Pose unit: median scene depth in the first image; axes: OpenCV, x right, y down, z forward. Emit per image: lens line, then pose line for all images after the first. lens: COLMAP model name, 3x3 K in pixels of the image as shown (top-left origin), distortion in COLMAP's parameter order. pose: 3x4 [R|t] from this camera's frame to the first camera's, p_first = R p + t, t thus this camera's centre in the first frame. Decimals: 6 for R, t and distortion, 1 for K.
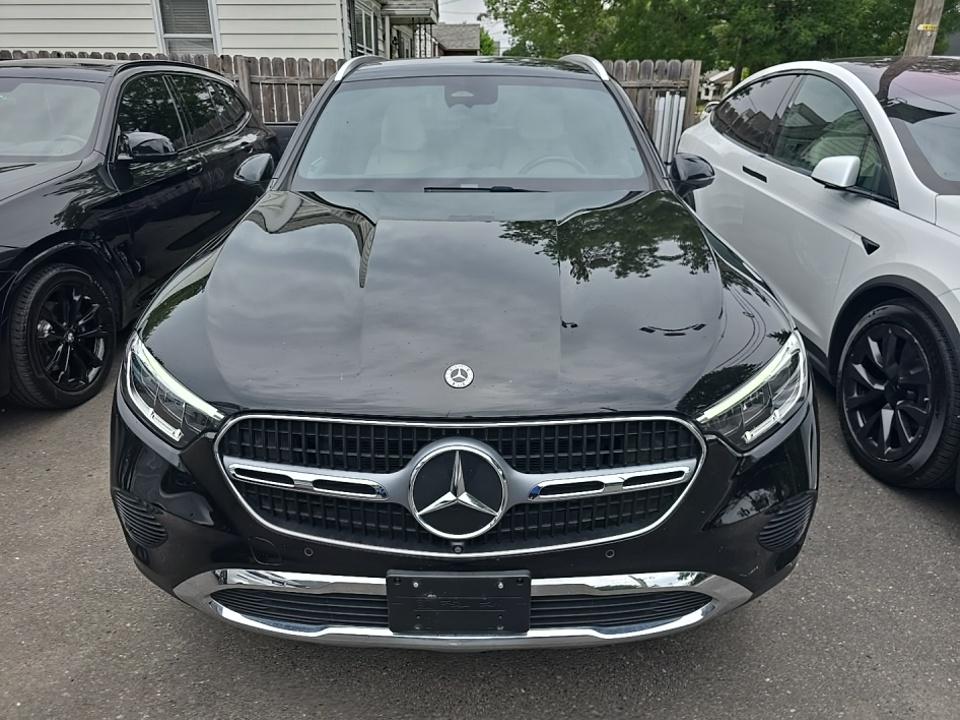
lens RADIAL K [[652.4, 0, 475.2], [0, 652.4, 365.9], [0, 0, 1]] dist [0.007747, -0.012427]
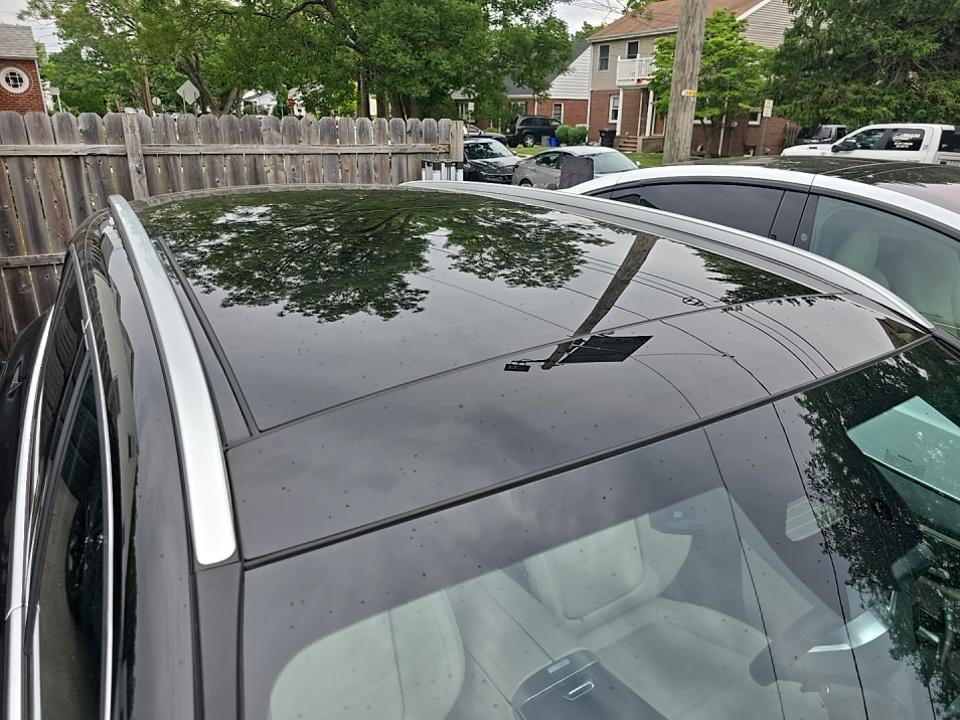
lens RADIAL K [[652.4, 0, 477.8], [0, 652.4, 358.3], [0, 0, 1]] dist [0.007747, -0.012427]
pose [[0.841940, -0.178782, 0.509090, -0.366674], [0.192245, 0.980987, 0.026565, -0.813623], [-0.504161, 0.075504, 0.860303, 1.340361]]
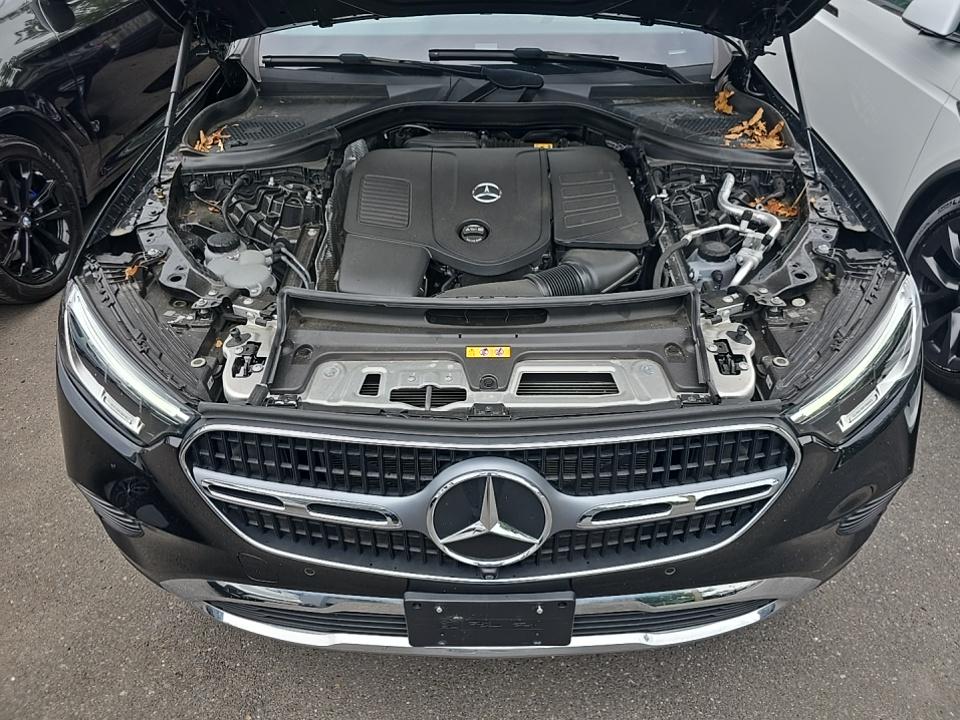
lens RADIAL K [[652.4, 0, 485.5], [0, 652.4, 362.9], [0, 0, 1]] dist [0.007747, -0.012427]
pose [[0.999869, -0.014649, 0.006937, -0.024918], [0.012497, 0.969291, 0.245600, -0.136723], [-0.010321, -0.245481, 0.969347, 0.196605]]
